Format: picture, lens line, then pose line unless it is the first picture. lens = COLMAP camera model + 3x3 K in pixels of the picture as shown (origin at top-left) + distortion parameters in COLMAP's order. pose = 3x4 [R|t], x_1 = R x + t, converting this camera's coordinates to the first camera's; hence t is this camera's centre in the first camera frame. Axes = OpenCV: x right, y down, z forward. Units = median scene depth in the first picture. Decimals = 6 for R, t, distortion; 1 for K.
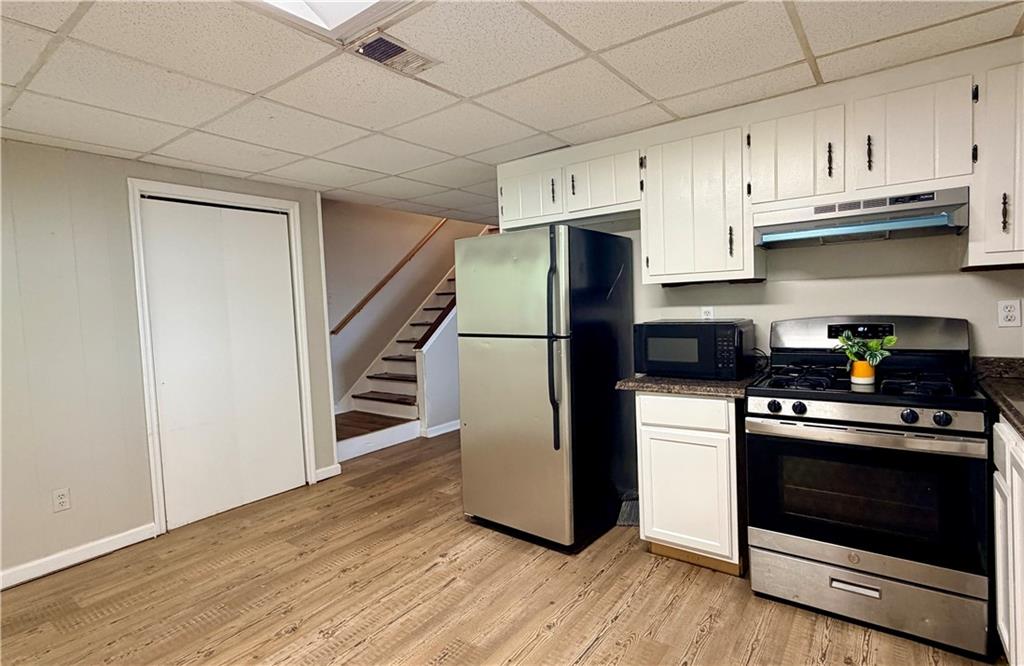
lens RADIAL K [[495.6, 0, 518.2], [0, 495.6, 328.7], [0, 0, 1]] dist [0.000636, -0.000781]
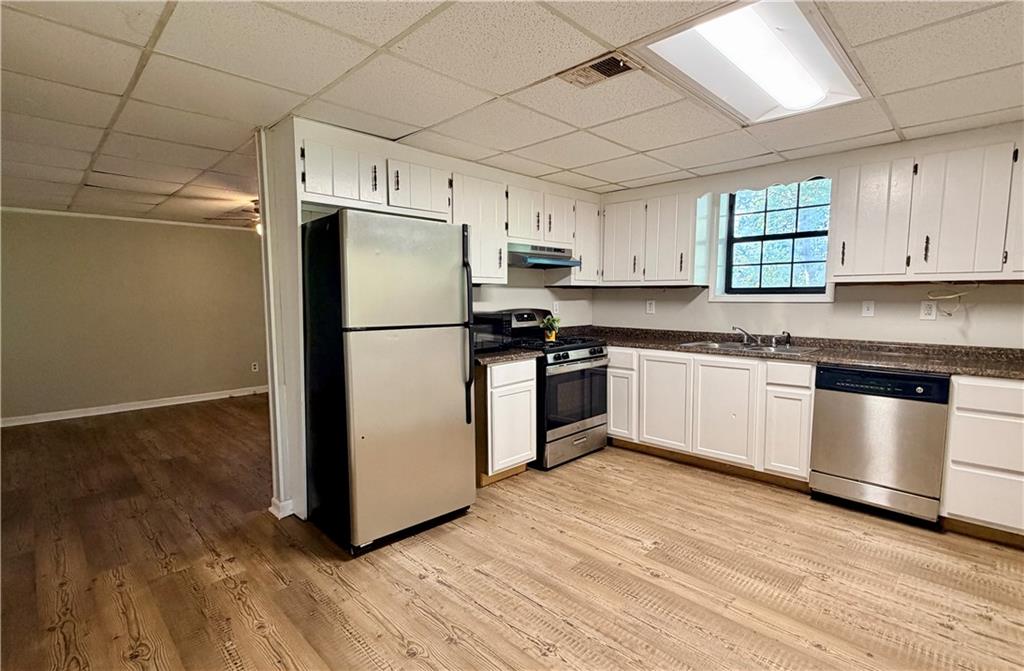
lens RADIAL K [[495.6, 0, 486.5], [0, 495.6, 344.5], [0, 0, 1]] dist [0.000636, -0.000781]
pose [[0.170148, -0.055080, 0.983878, -0.950773], [0.049648, 0.997648, 0.047265, 0.010304], [-0.984167, 0.040805, 0.172482, 0.703409]]
